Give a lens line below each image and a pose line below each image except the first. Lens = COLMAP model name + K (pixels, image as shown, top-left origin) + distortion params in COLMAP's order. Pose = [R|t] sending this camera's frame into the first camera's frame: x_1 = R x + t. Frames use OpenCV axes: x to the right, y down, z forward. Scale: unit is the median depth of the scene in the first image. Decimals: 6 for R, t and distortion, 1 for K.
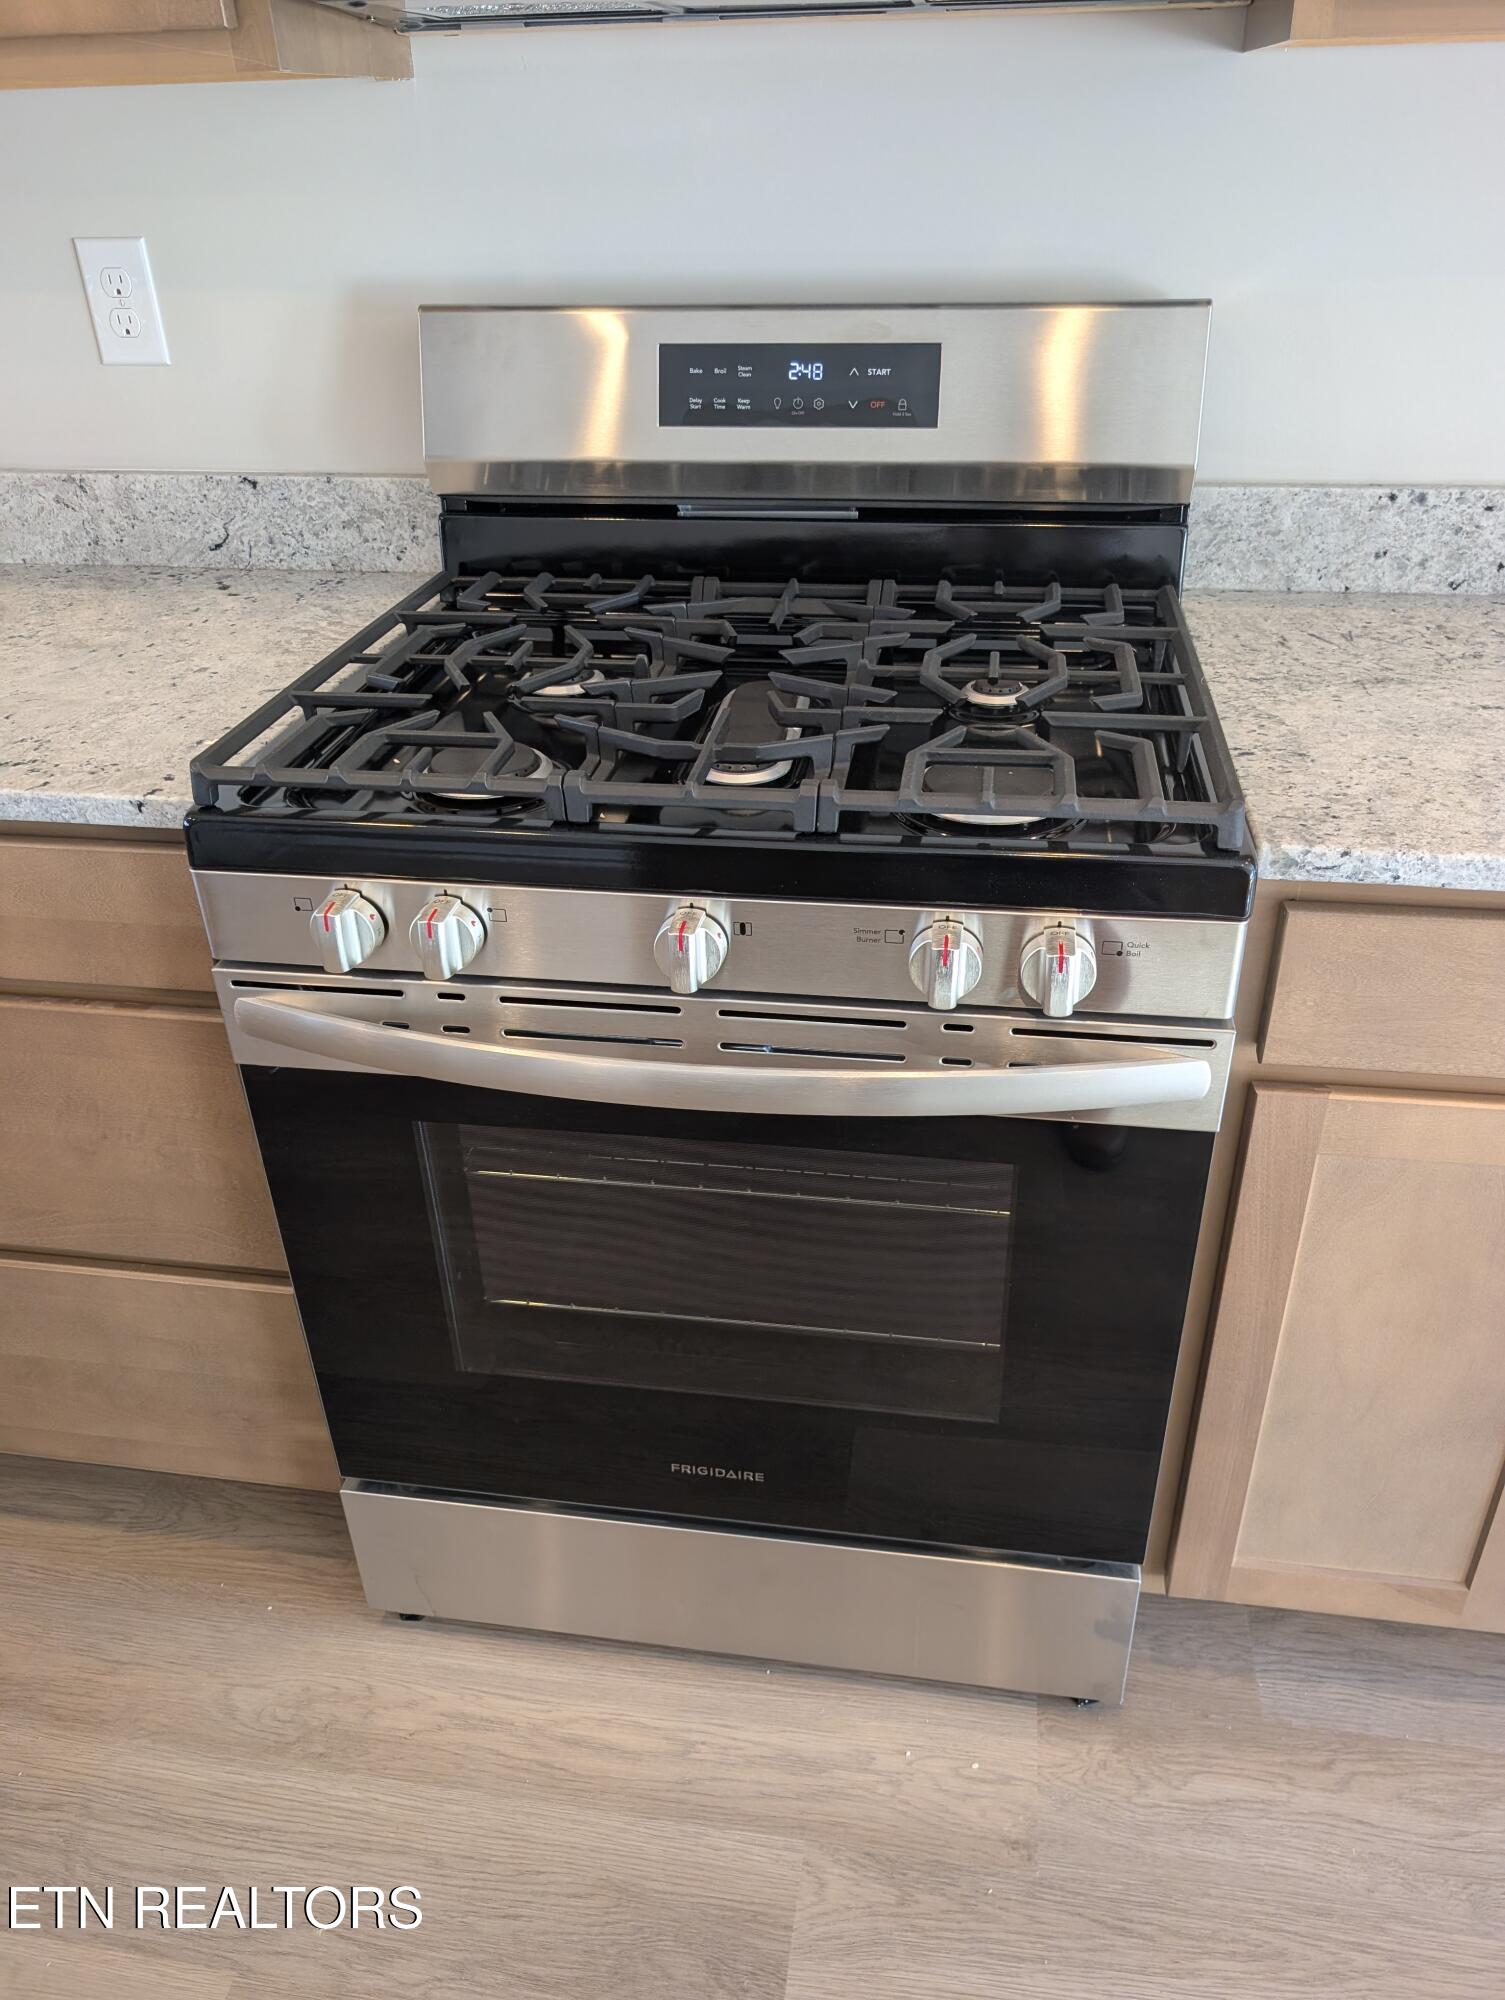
lens RADIAL K [[1450.0, 0, 765.1], [0, 1450.0, 983.4], [0, 0, 1]] dist [0.022543, -0.005154]
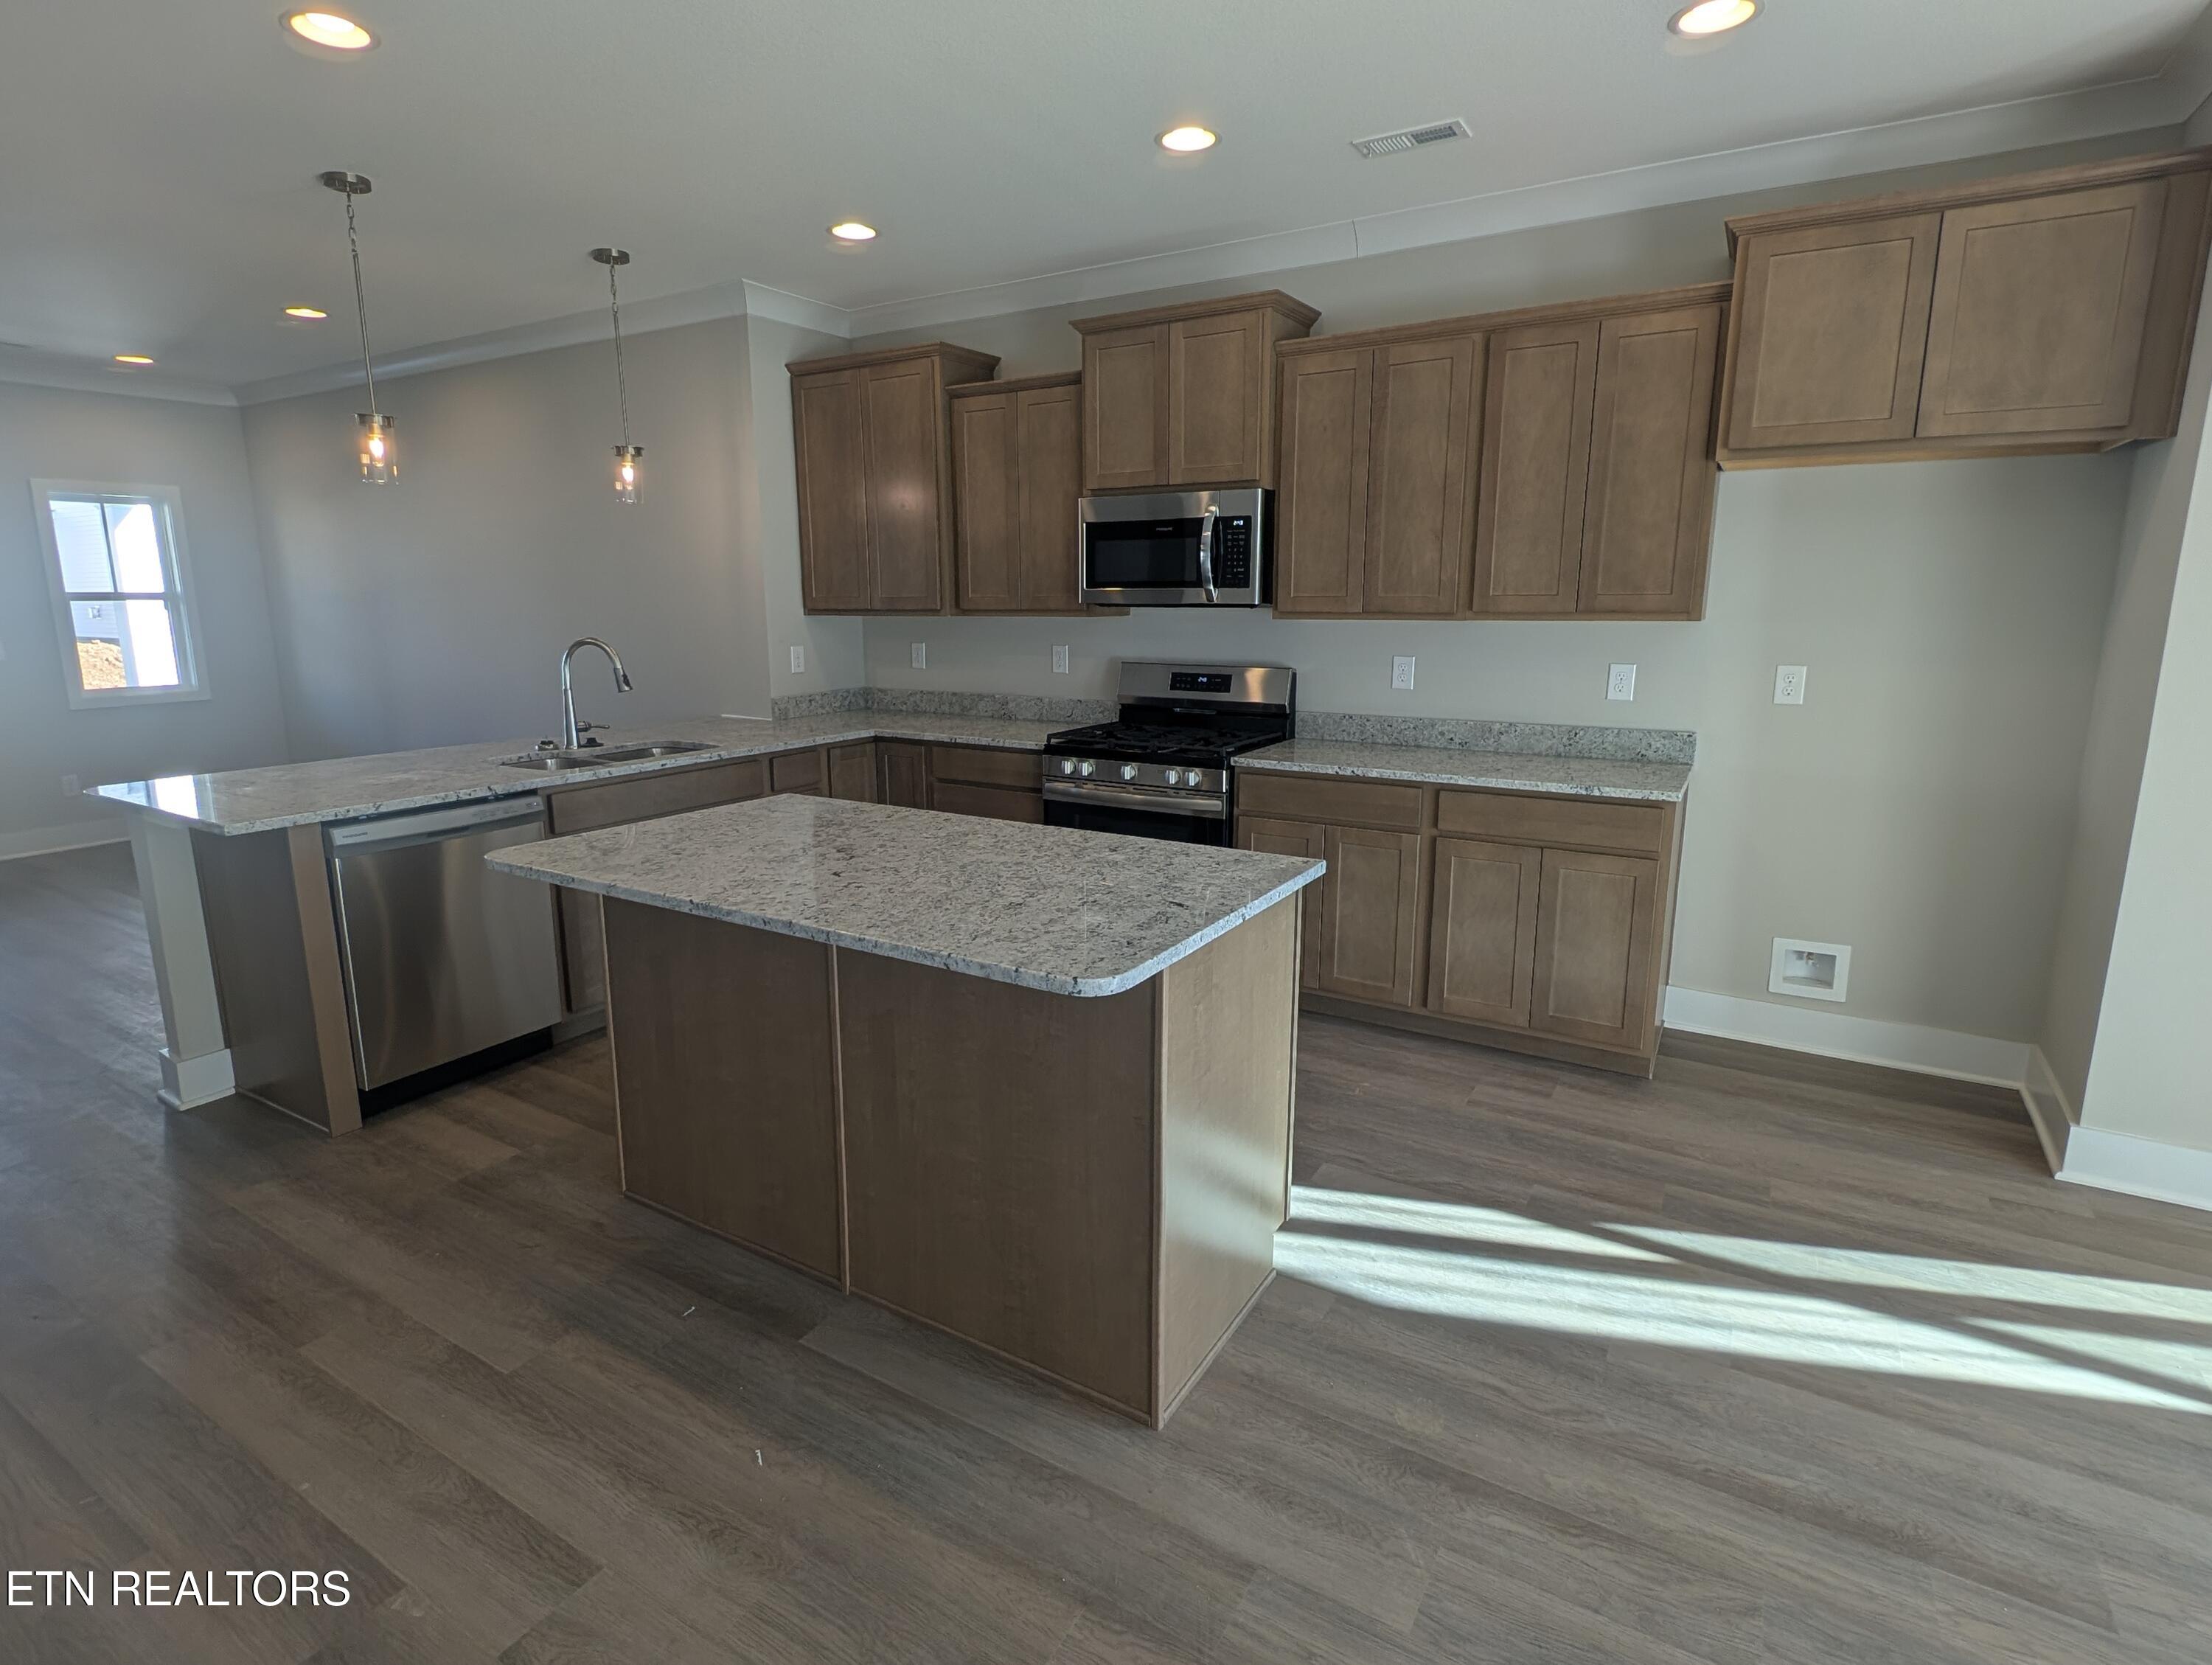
lens RADIAL K [[1109.2, 0, 1104.2], [0, 1109.2, 834.5], [0, 0, 1]] dist [0.028266, -0.000091]
pose [[0.928680, 0.102633, -0.356398, 0.963371], [-0.208468, 0.939231, -0.272739, 0.944736], [0.306748, 0.327584, 0.893641, -1.826935]]
